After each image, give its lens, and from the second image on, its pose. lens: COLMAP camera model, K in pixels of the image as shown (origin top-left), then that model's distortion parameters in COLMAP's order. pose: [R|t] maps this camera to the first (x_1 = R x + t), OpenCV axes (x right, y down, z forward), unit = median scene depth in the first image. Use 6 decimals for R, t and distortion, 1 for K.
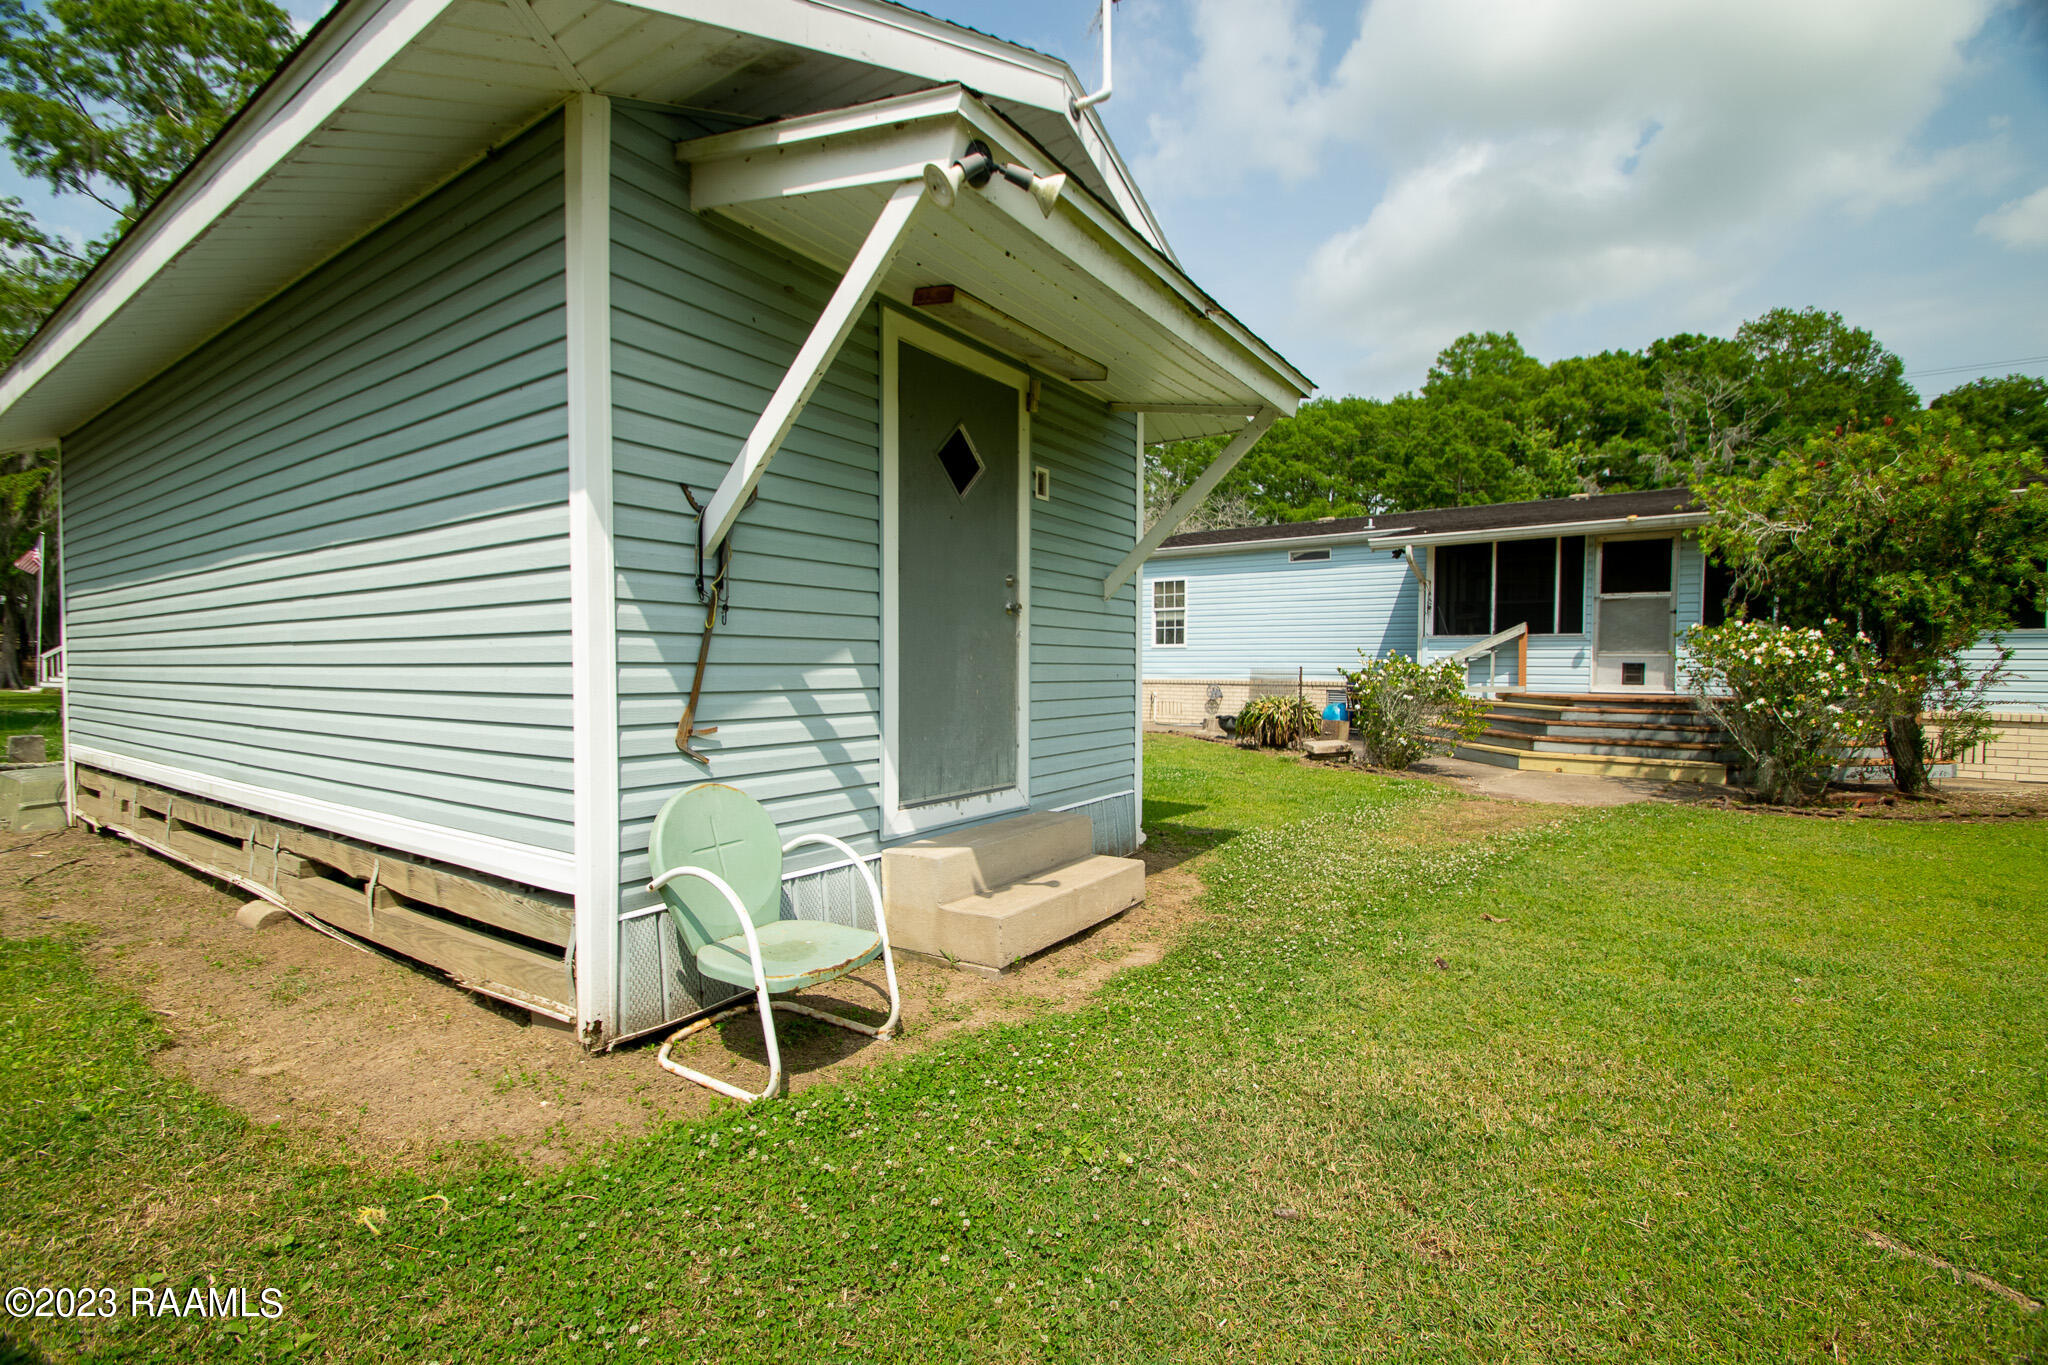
lens RADIAL K [[912.8, 0, 1026.6], [0, 912.8, 686.8], [0, 0, 1]] dist [-0.016941, -0.006203]
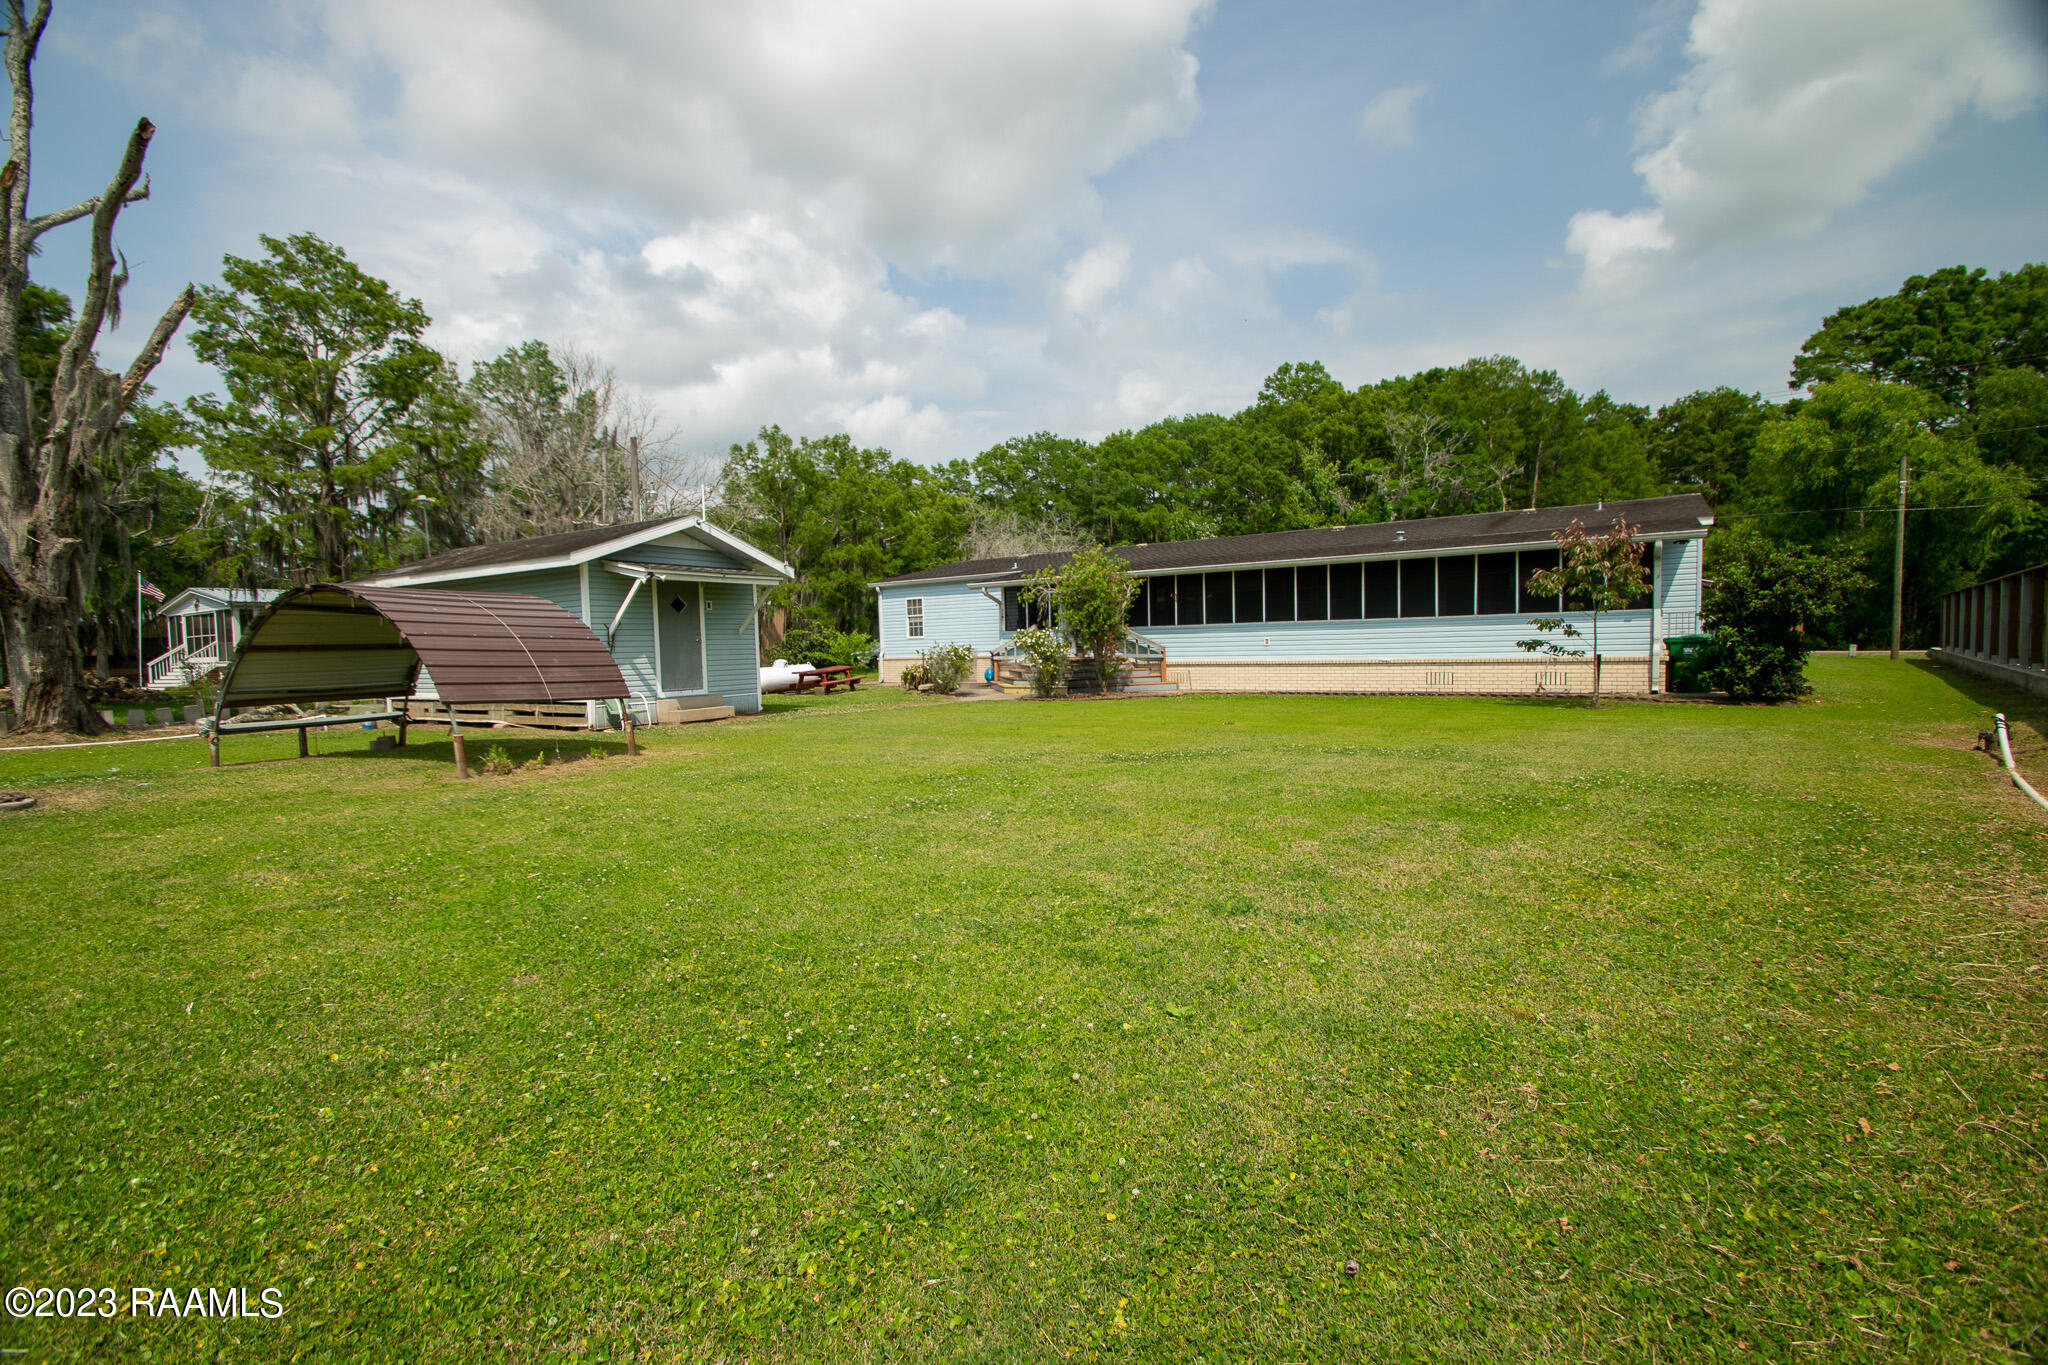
lens RADIAL K [[912.8, 0, 1023.9], [0, 912.8, 689.1], [0, 0, 1]] dist [-0.016941, -0.006203]
pose [[0.999348, -0.029134, 0.021306, 0.140007], [0.028561, 0.999234, 0.026744, 0.005642], [-0.022068, -0.026118, 0.999415, -0.313947]]
